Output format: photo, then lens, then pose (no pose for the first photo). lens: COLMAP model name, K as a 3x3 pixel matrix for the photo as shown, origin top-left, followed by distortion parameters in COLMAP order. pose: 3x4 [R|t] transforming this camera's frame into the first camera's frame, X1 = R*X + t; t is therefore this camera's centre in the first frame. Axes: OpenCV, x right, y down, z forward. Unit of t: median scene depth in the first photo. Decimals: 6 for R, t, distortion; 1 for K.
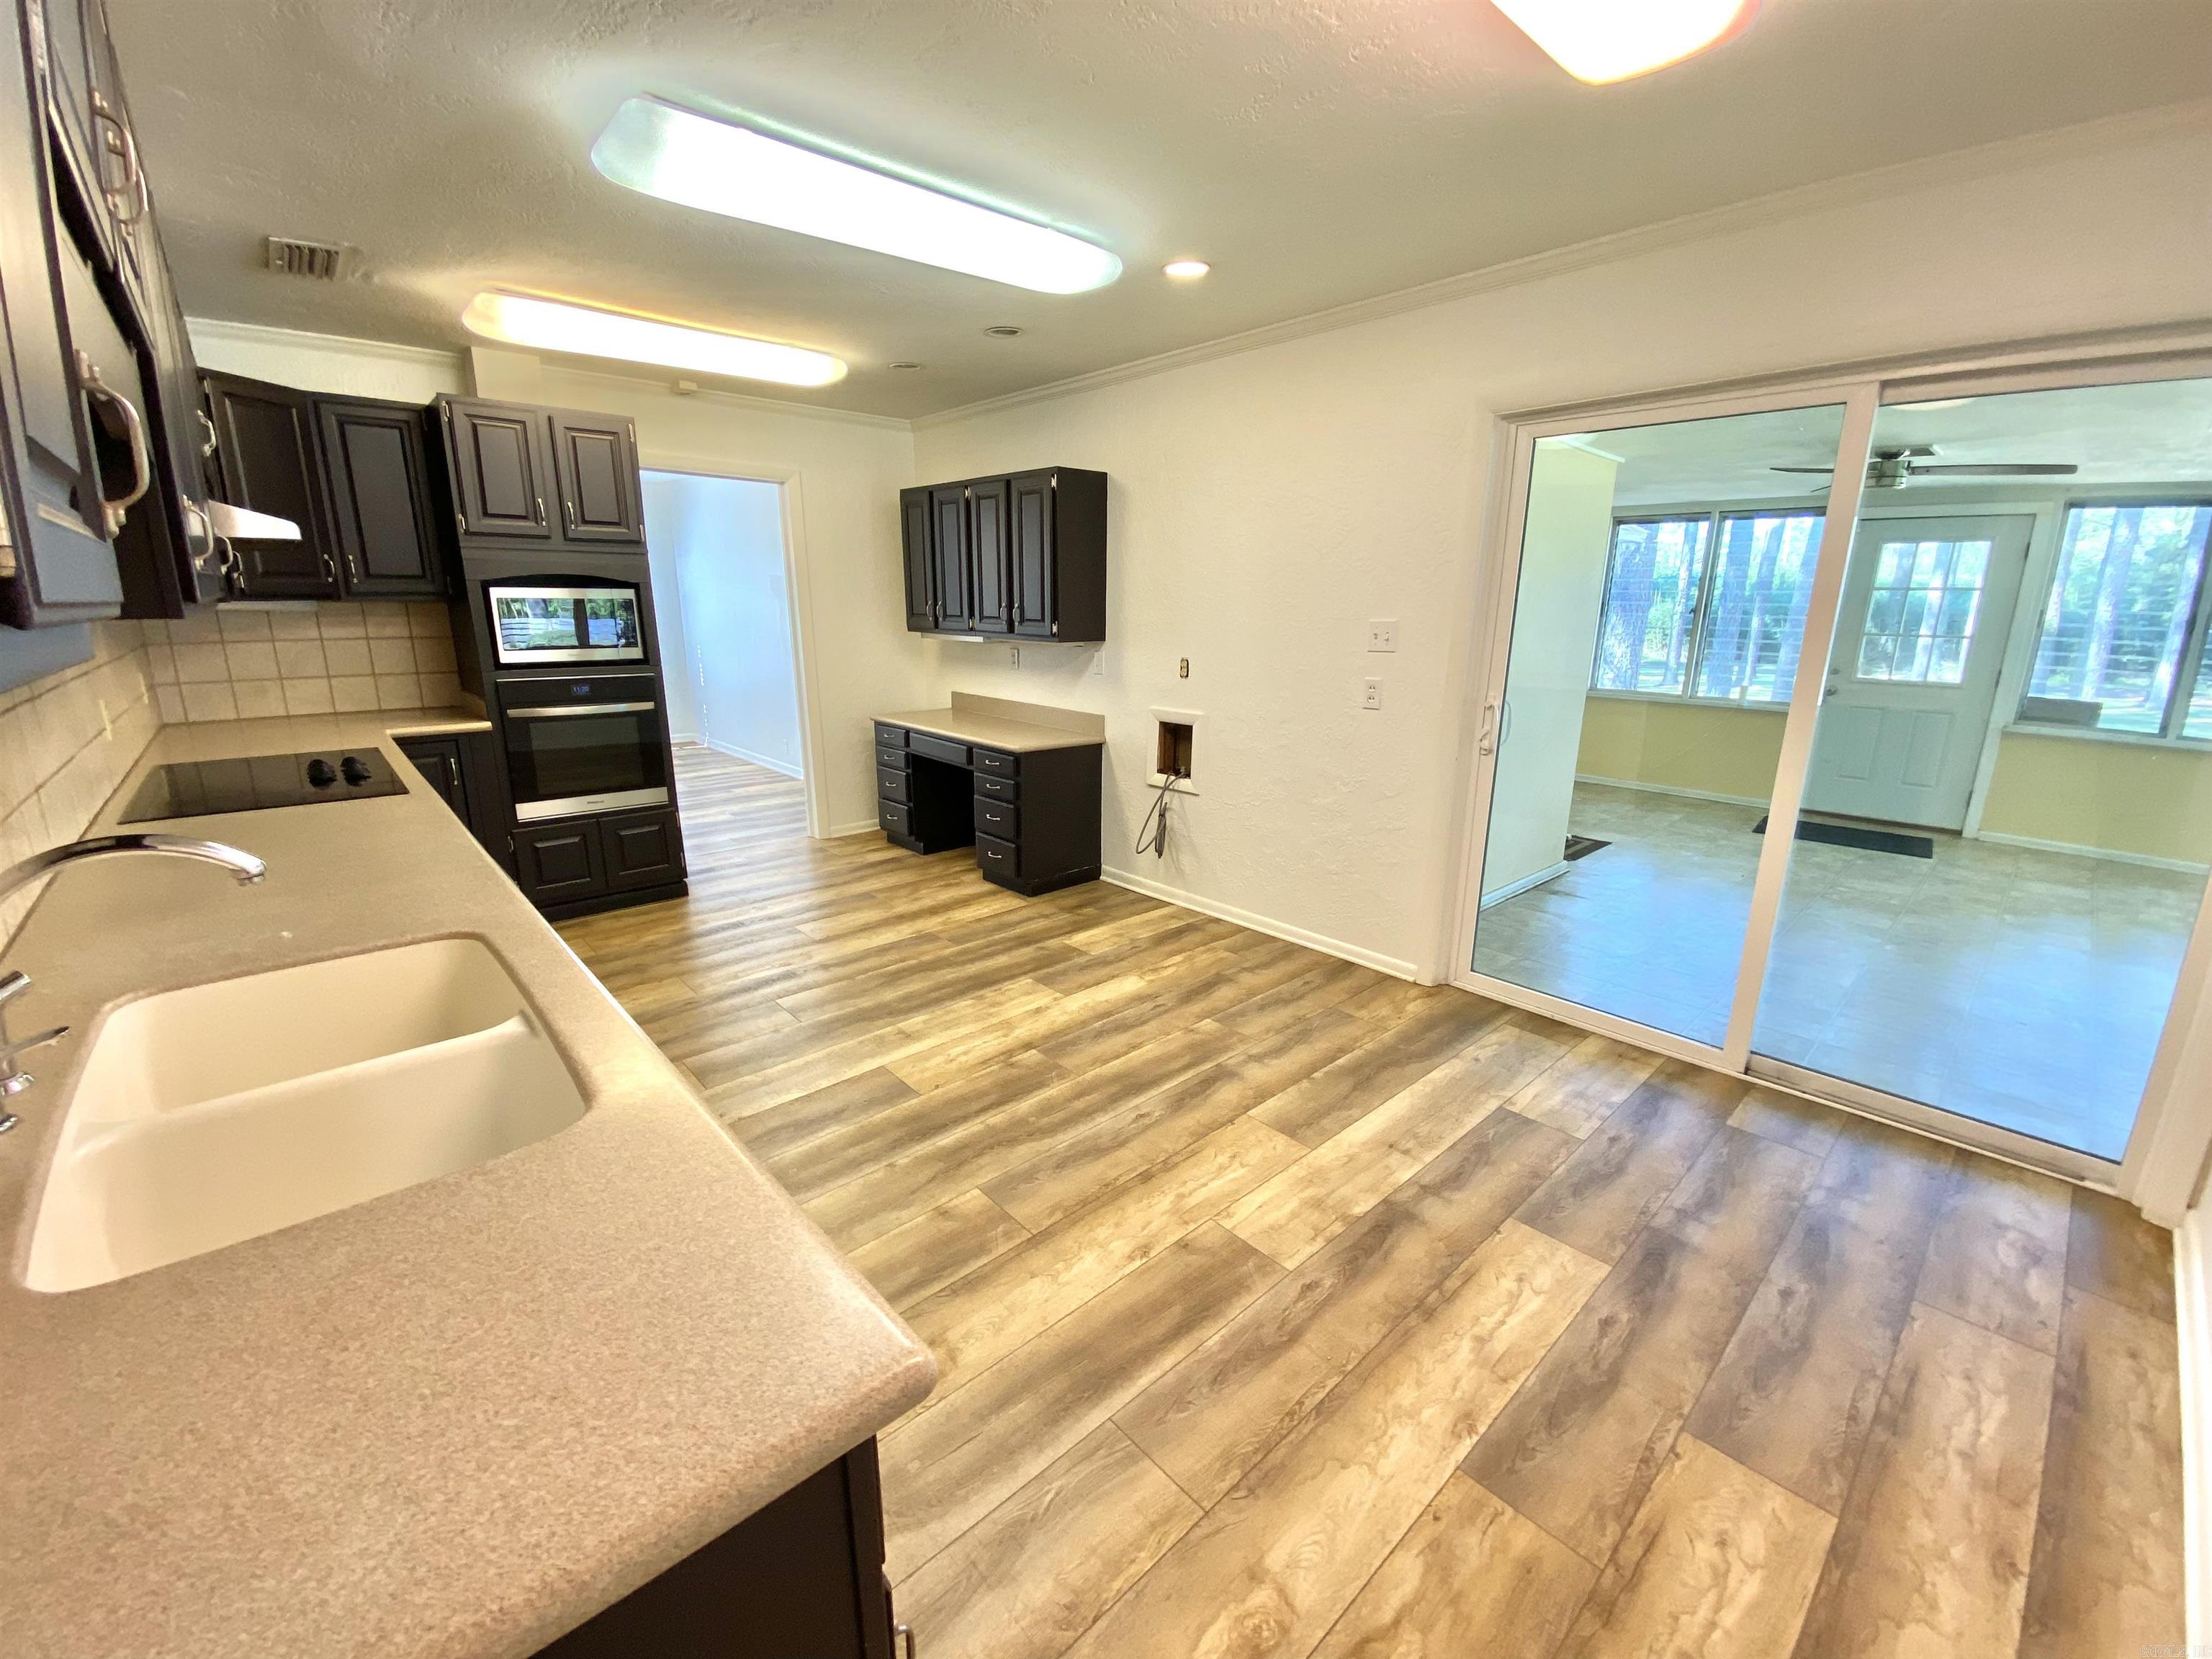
lens RADIAL K [[891.9, 0, 1097.8], [0, 891.9, 826.0], [0, 0, 1]] dist [0.023481, -0.020277]
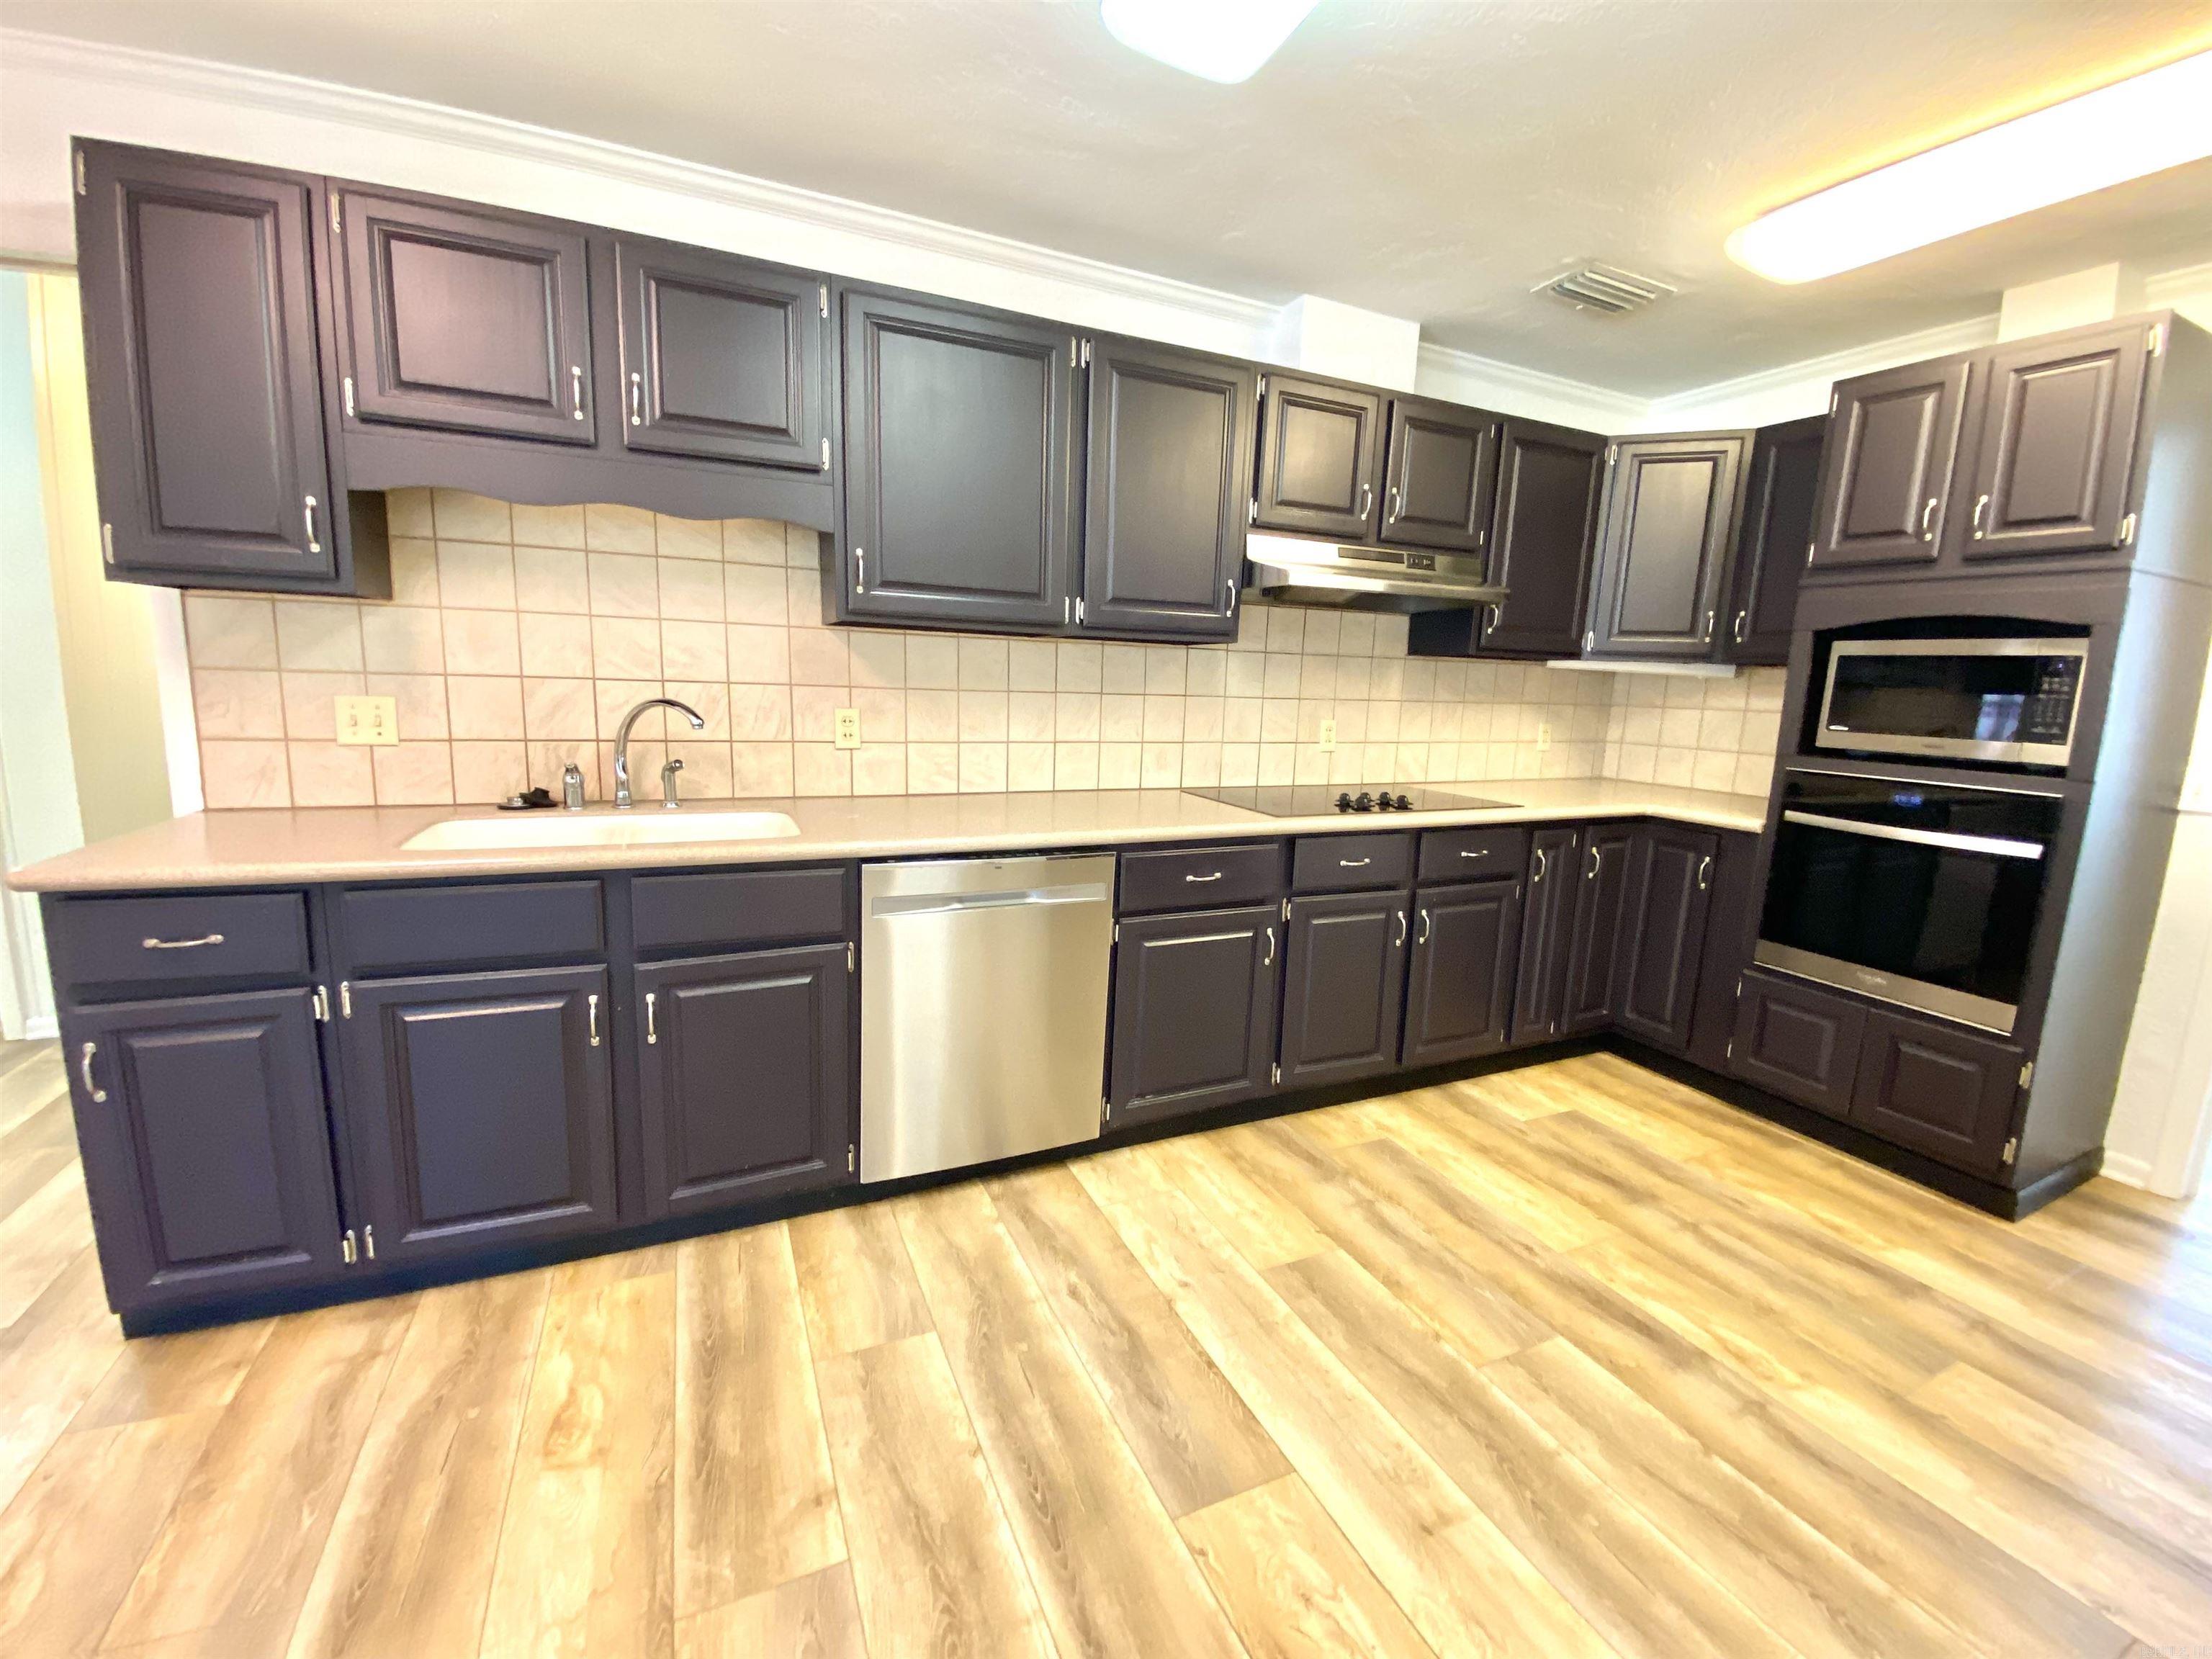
lens RADIAL K [[891.9, 0, 1097.8], [0, 891.9, 826.0], [0, 0, 1]] dist [0.023481, -0.020277]
pose [[-0.300139, 0.140960, -0.943423, 0.279149], [-0.271399, 0.935527, 0.226123, -0.203320], [0.914472, 0.323913, -0.242532, 1.058760]]
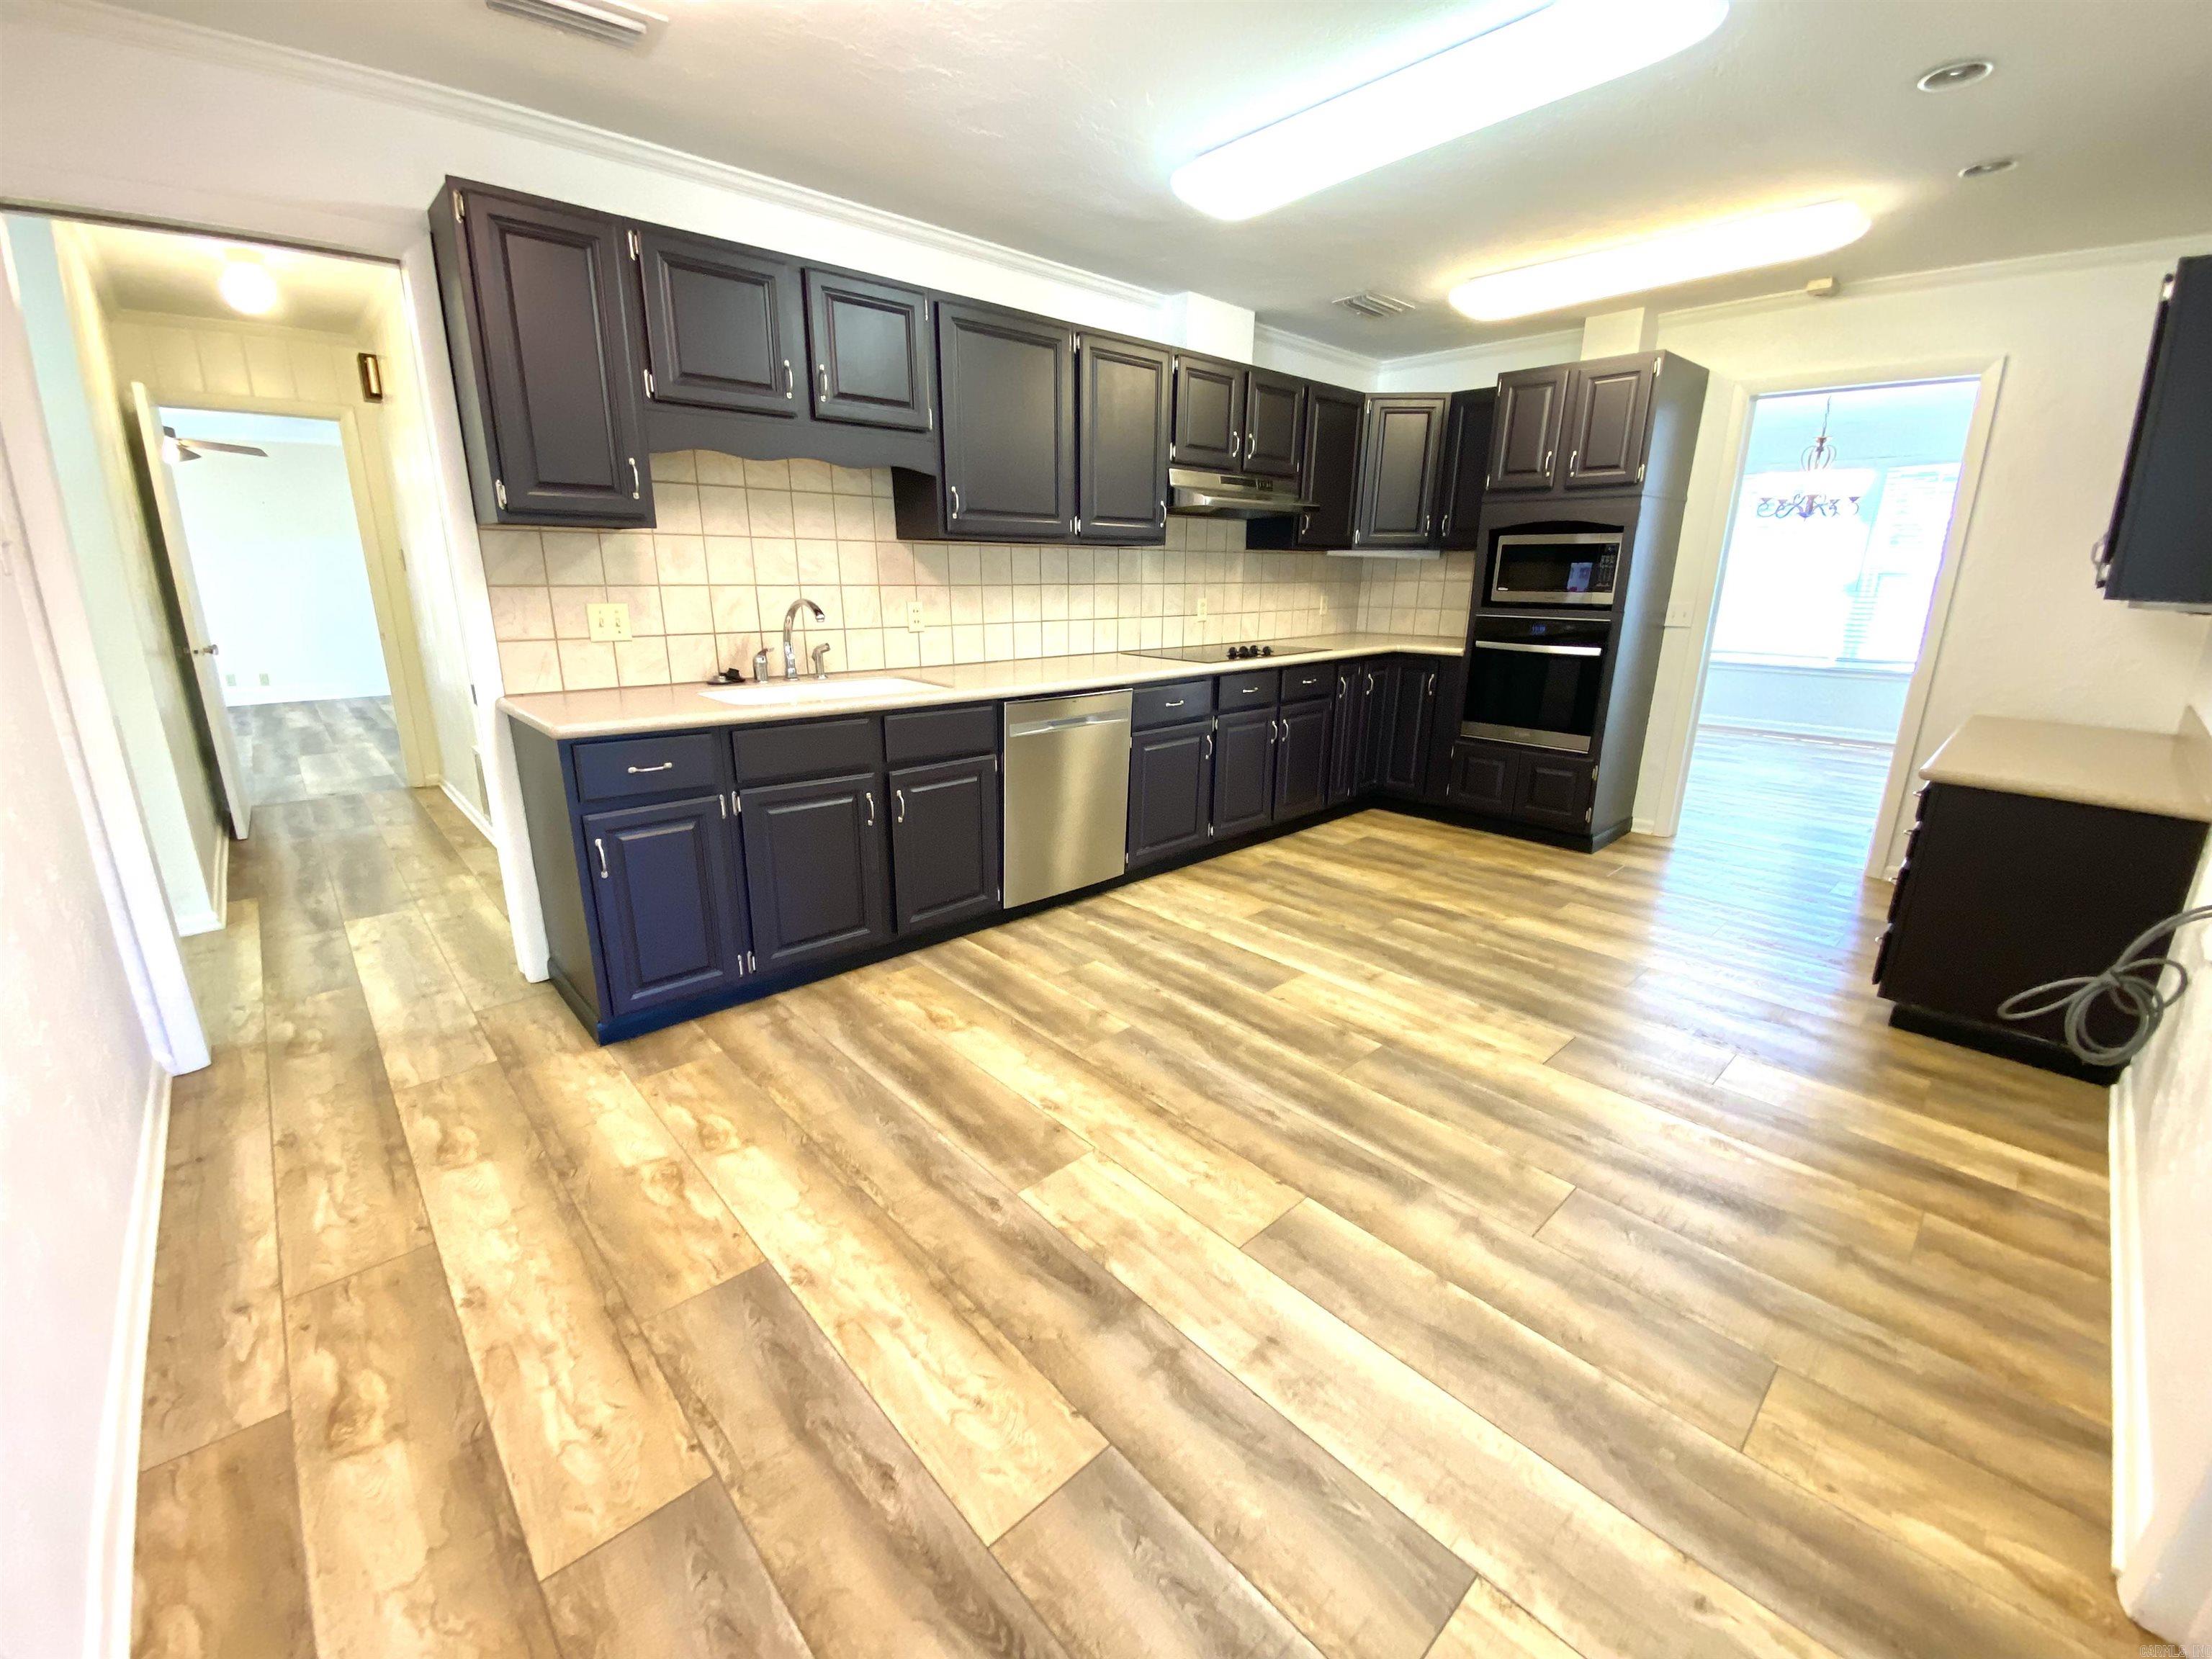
lens RADIAL K [[886.8, 0, 1101.5], [0, 886.8, 826.4], [0, 0, 1]] dist [0.058208, -0.043252]
pose [[0.015204, 0.270576, -0.962578, 0.857991], [-0.253450, 0.932292, 0.258060, -0.124973], [0.967229, 0.240042, 0.082752, 0.747536]]
